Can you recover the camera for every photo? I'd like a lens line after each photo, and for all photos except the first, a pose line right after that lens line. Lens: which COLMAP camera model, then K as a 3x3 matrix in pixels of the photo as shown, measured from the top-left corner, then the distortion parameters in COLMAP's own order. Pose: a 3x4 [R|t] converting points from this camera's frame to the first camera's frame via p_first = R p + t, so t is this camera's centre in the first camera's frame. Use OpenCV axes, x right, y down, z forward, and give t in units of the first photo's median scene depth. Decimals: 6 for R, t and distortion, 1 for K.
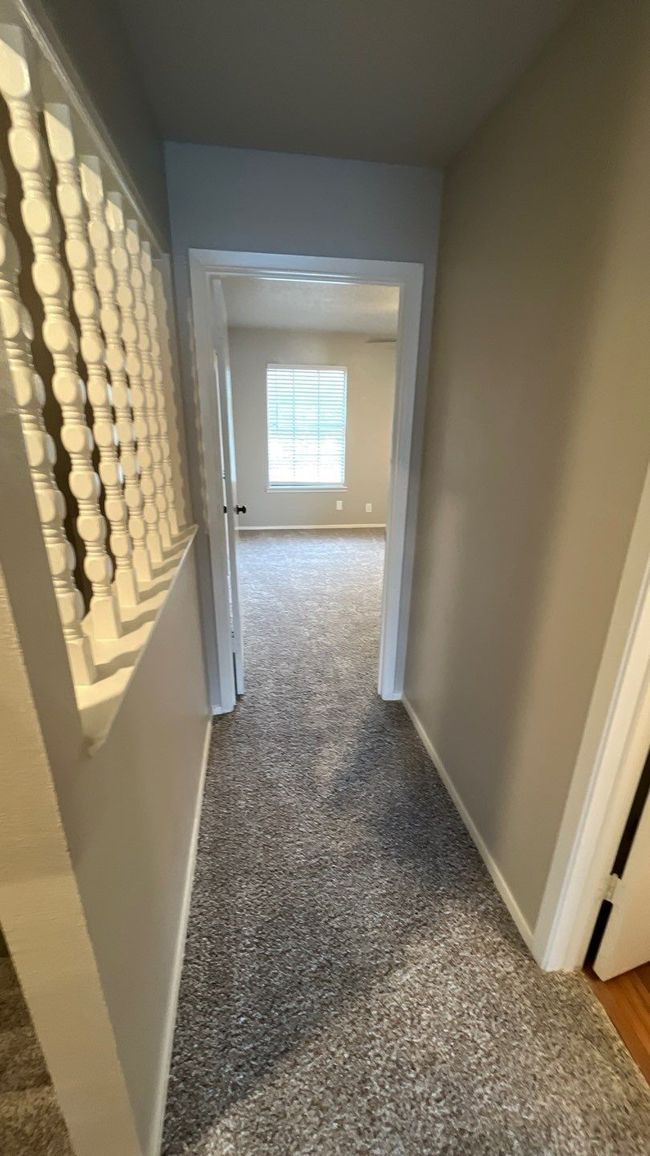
lens RADIAL K [[464.8, 0, 325.0], [0, 464.8, 578.0], [0, 0, 1]] dist [-0.001501, -0.000608]
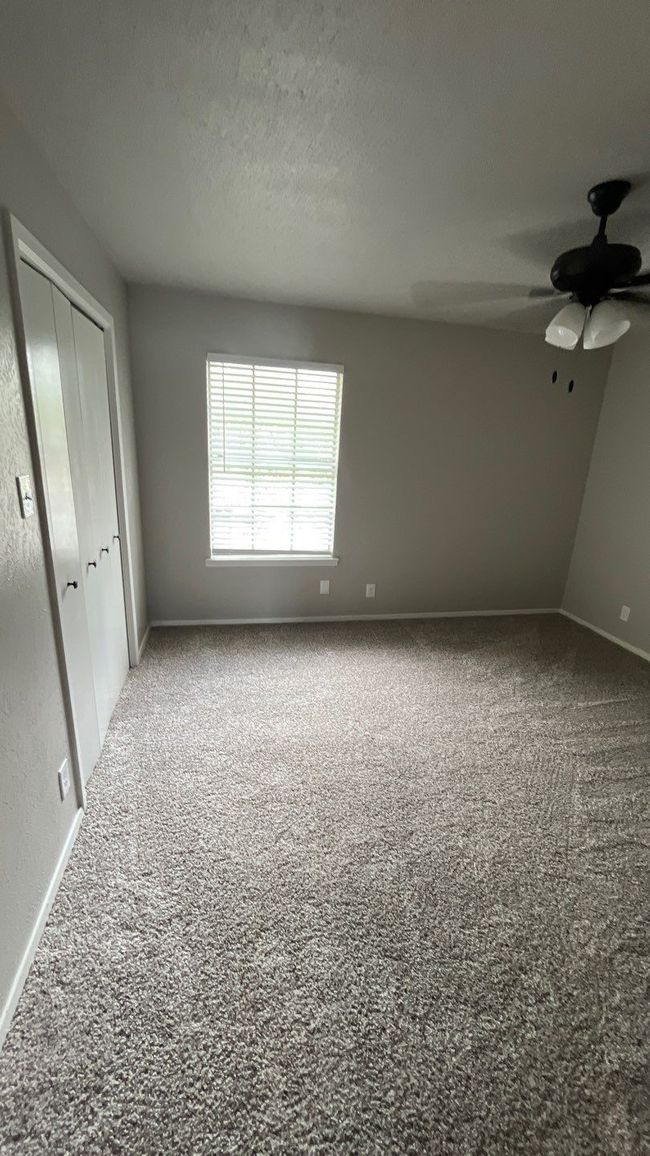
lens RADIAL K [[464.8, 0, 325.0], [0, 464.8, 578.0], [0, 0, 1]] dist [-0.001501, -0.000608]
pose [[0.997547, 0.019919, 0.067101, -0.011958], [-0.016822, 0.998781, -0.046408, -0.153225], [-0.067943, 0.045166, 0.996666, 0.412972]]
